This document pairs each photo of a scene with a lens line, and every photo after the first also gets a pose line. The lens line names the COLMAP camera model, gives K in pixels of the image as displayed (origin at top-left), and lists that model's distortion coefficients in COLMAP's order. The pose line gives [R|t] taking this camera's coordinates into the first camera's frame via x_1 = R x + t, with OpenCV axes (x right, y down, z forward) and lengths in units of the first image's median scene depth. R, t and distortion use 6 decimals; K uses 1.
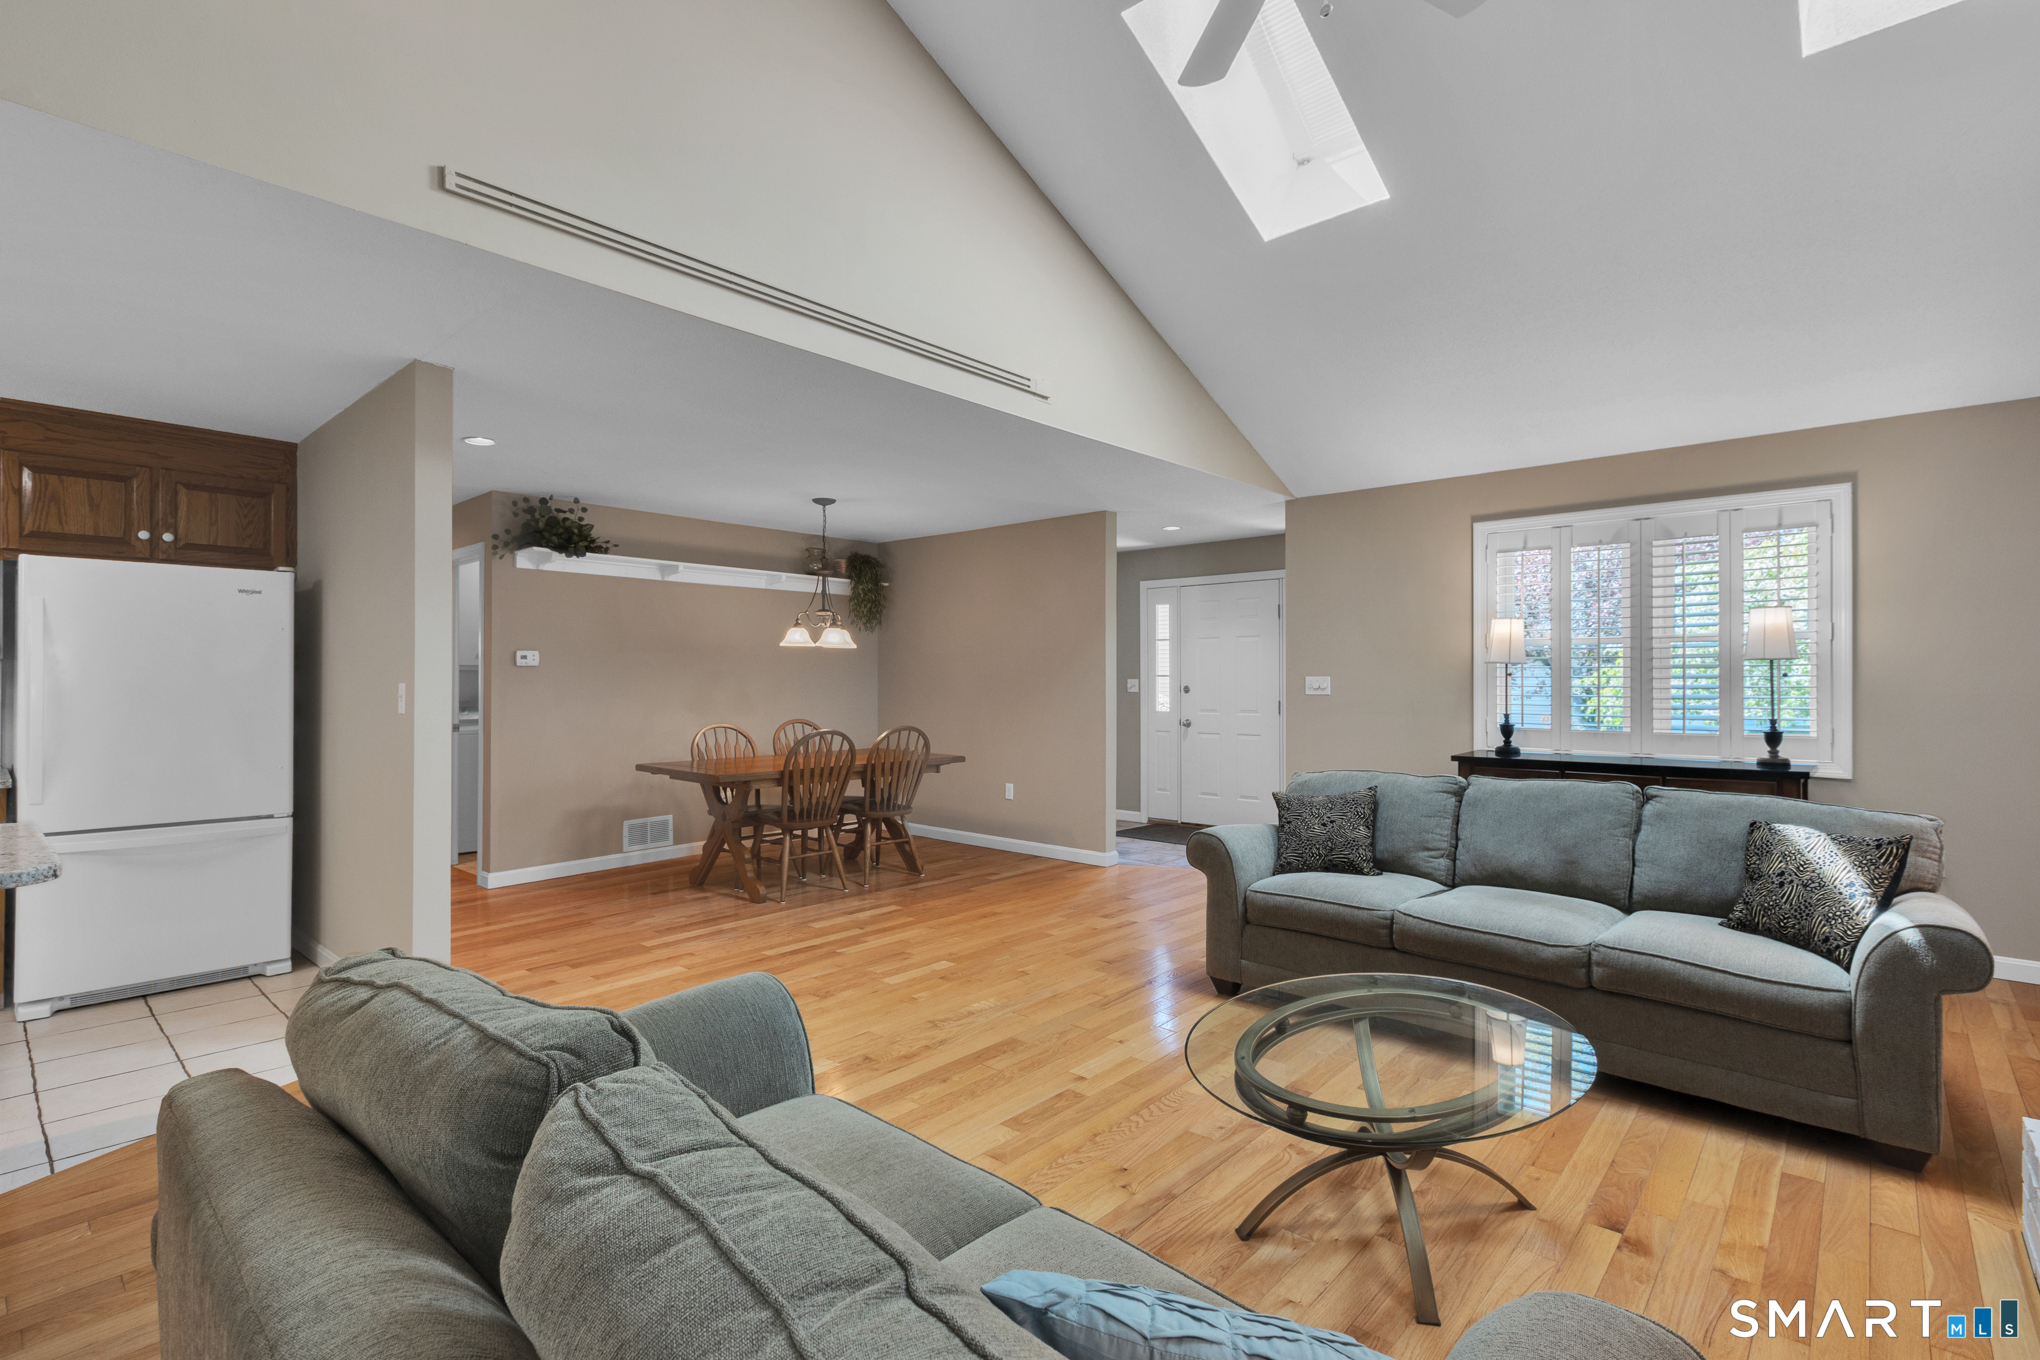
lens RADIAL K [[950.5, 0, 1021.4], [0, 950.5, 673.0], [0, 0, 1]] dist [0.006092, -0.000411]
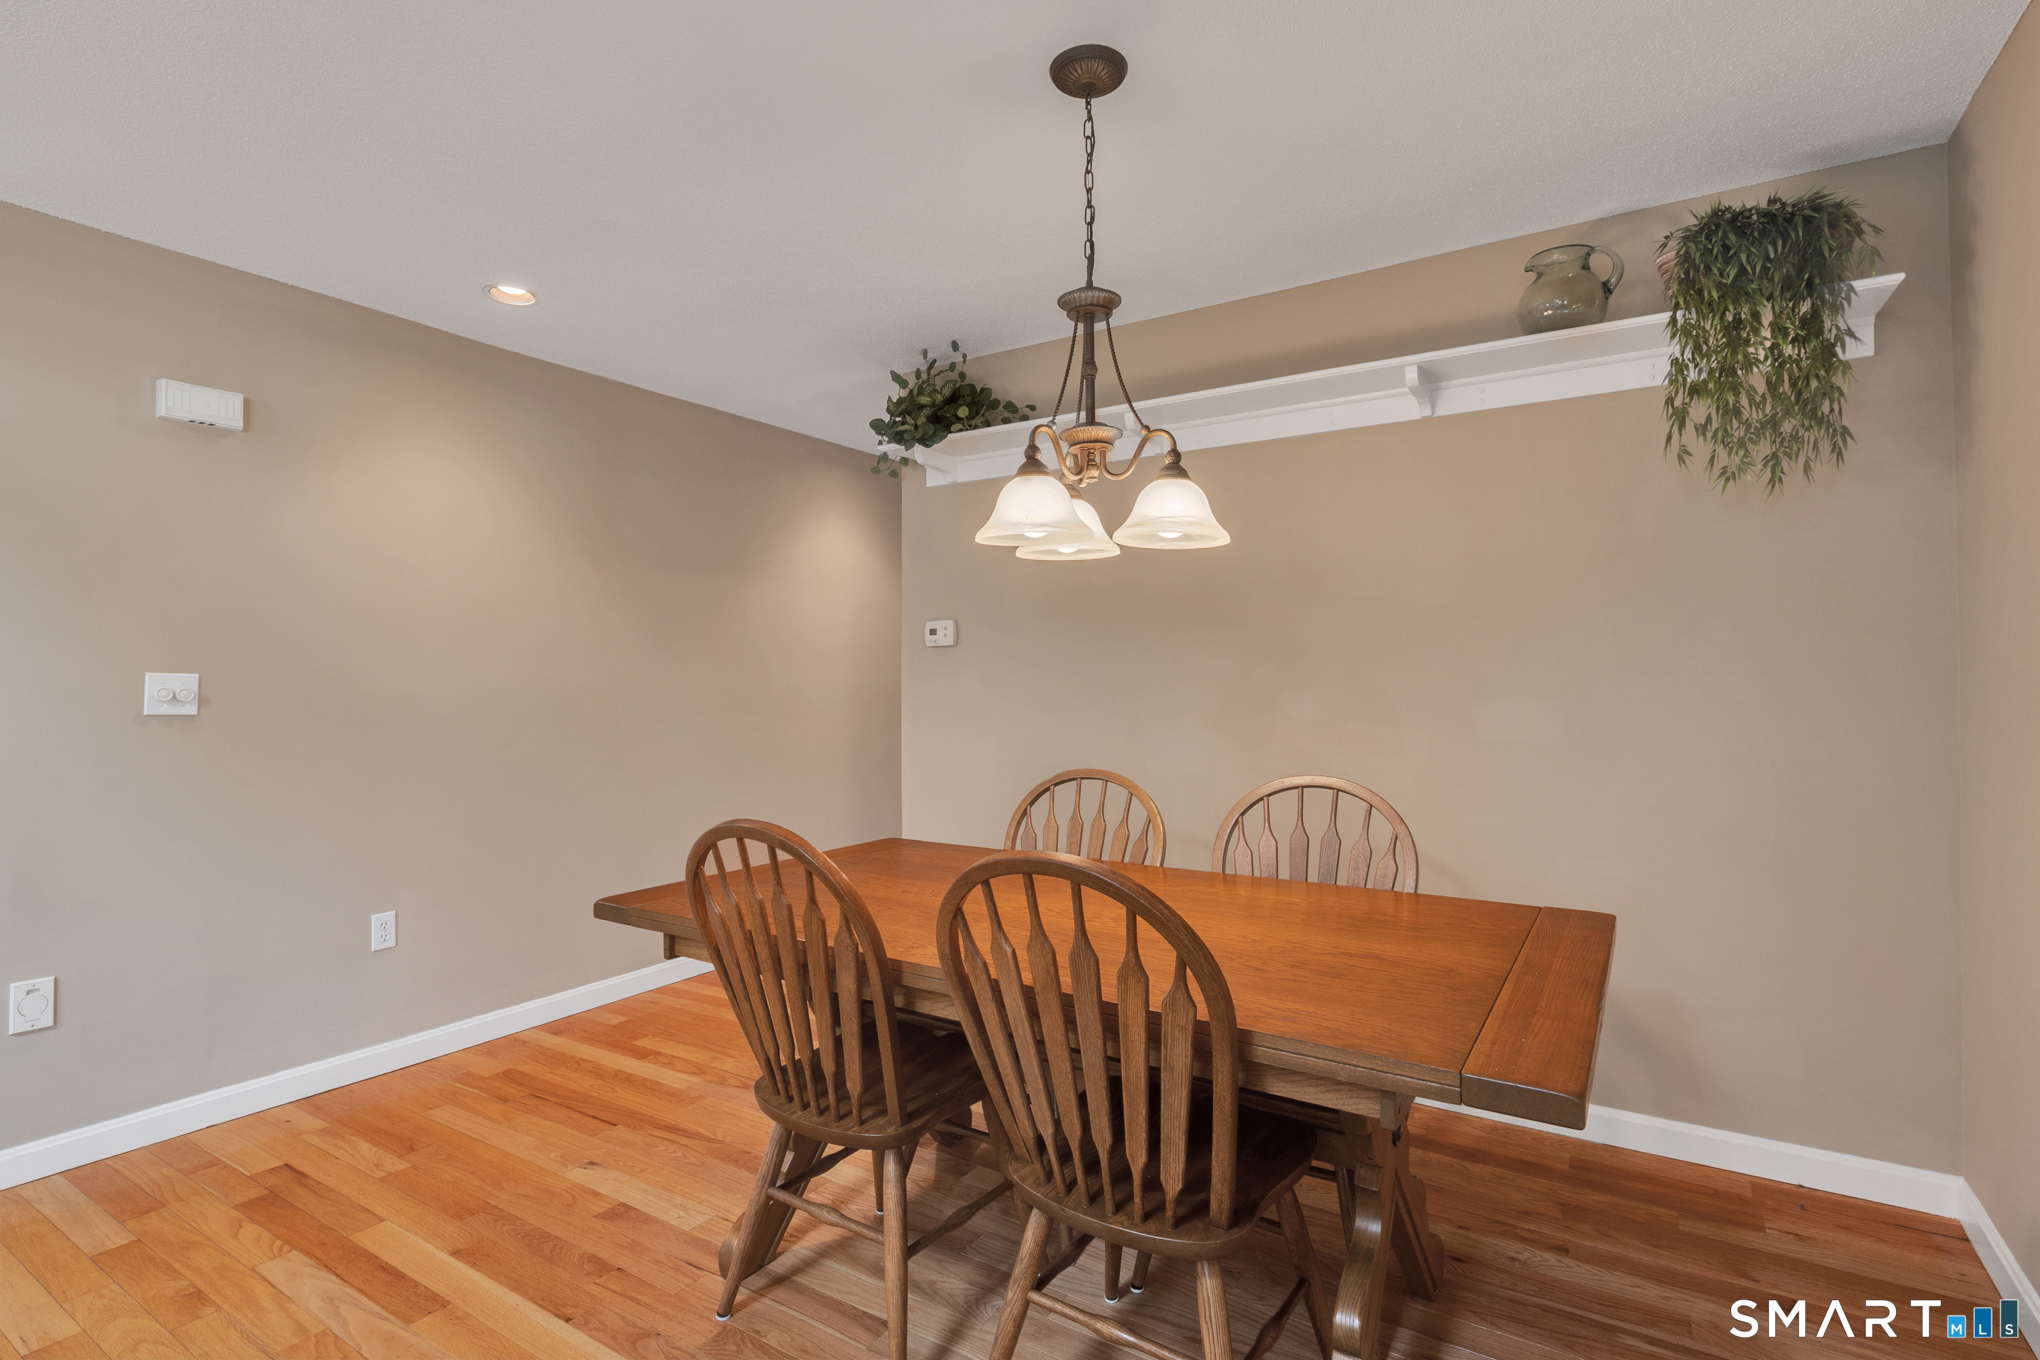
lens RADIAL K [[975.2, 0, 1020.0], [0, 975.2, 680.0], [0, 0, 1]] dist [-0.000565, -0.000254]
pose [[0.170748, 0.000041, -0.985315, 0.104858], [0.010145, 0.999947, 0.001800, 0.014128], [0.985263, -0.010303, 0.170739, 0.977752]]
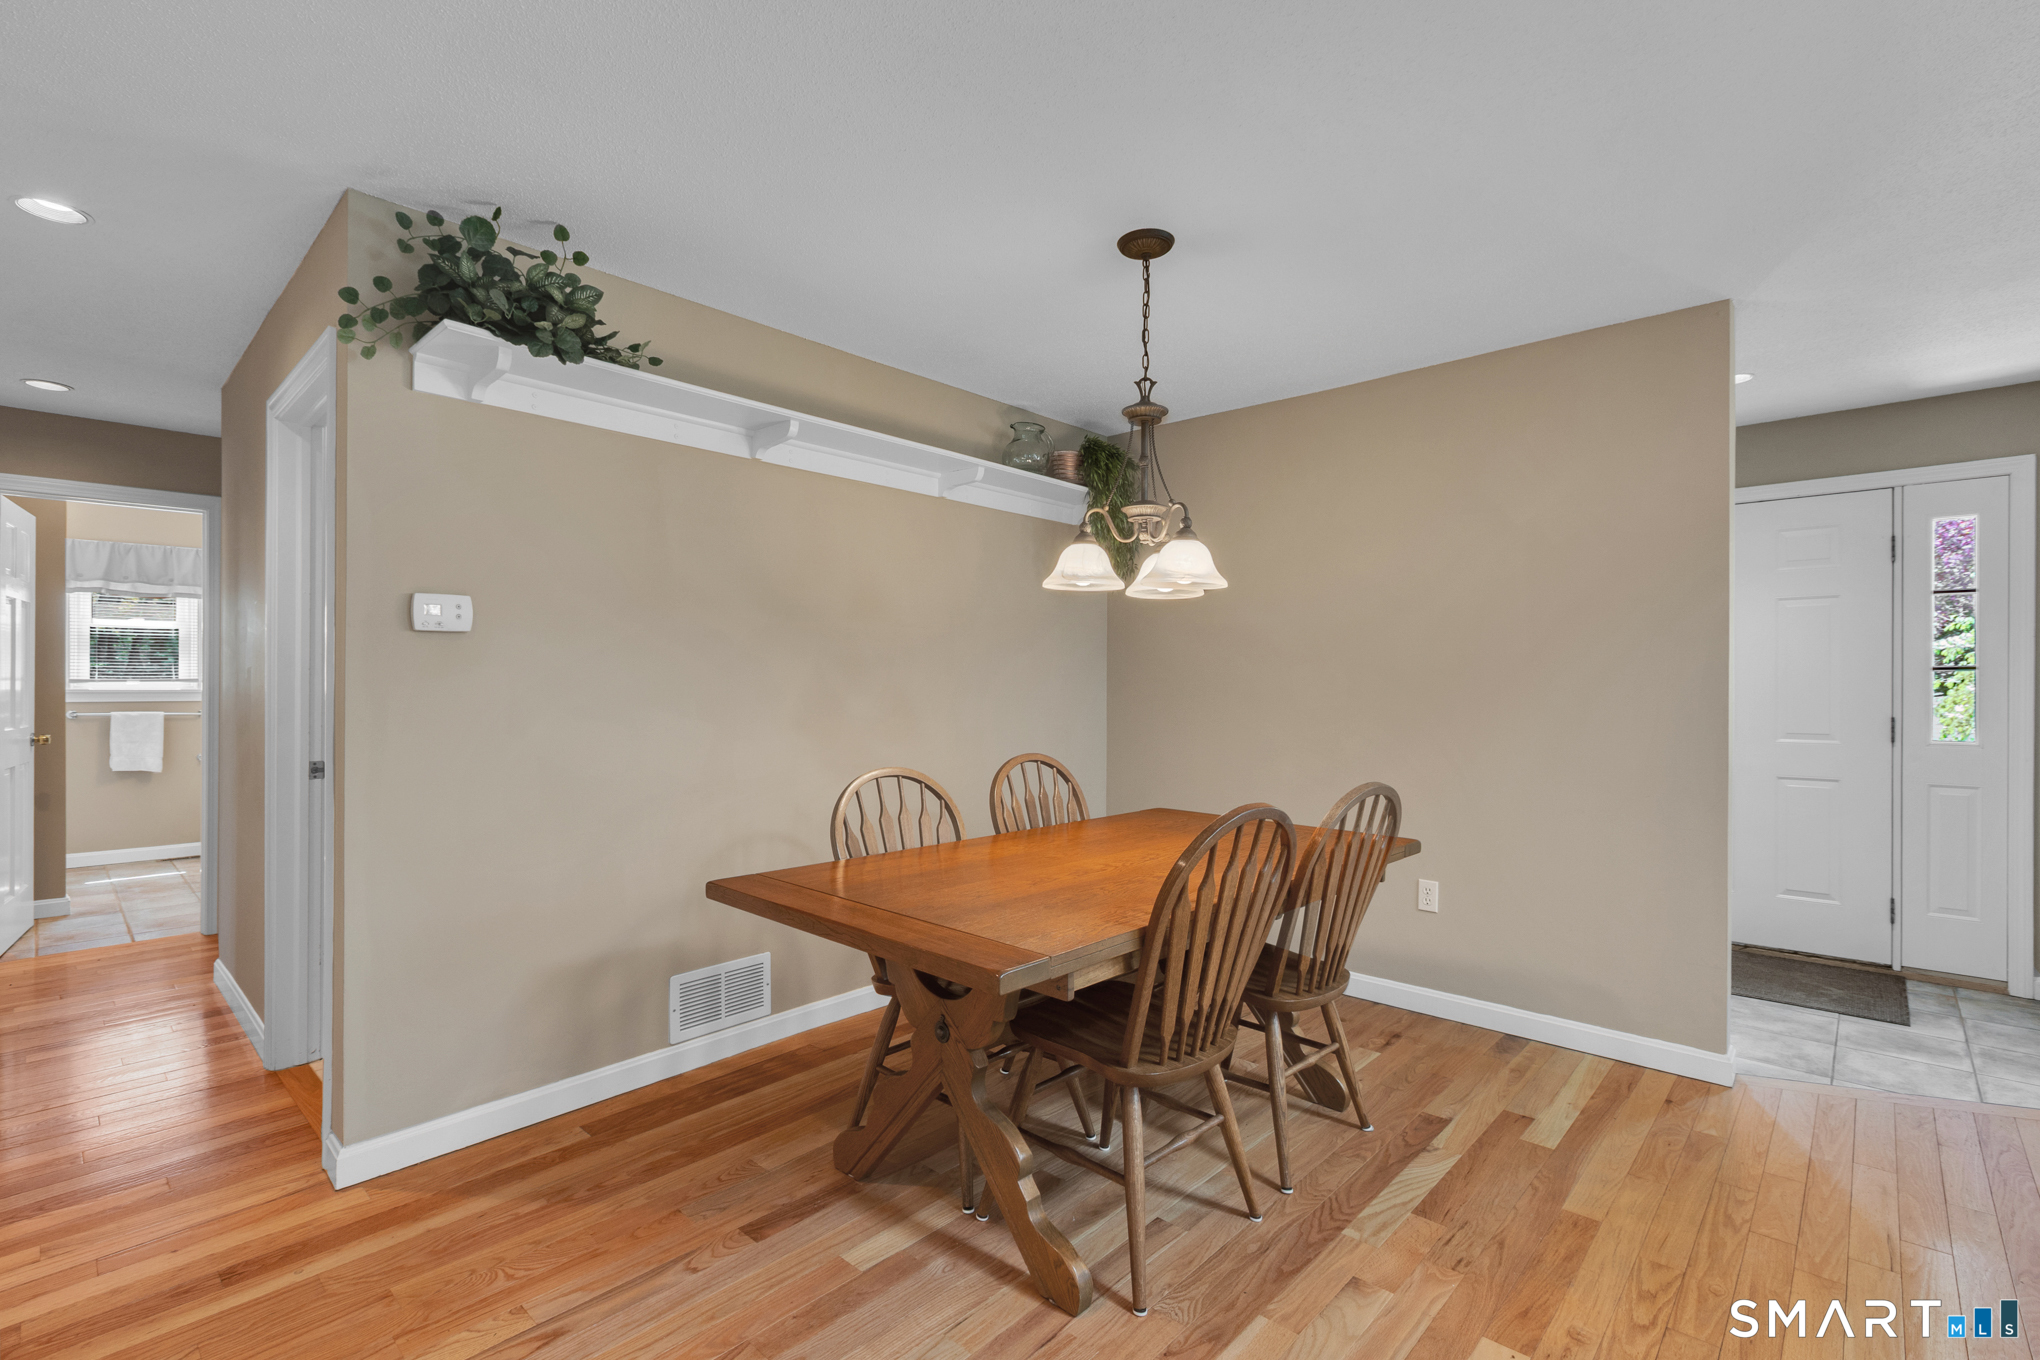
lens RADIAL K [[948.3, 0, 1042.8], [0, 948.3, 688.2], [0, 0, 1]] dist [0.000441, -0.000295]
pose [[0.999967, 0.007495, -0.003139, -0.265996], [-0.007444, 0.999845, 0.015954, 0.009173], [0.003258, -0.015930, 0.999868, 0.609954]]
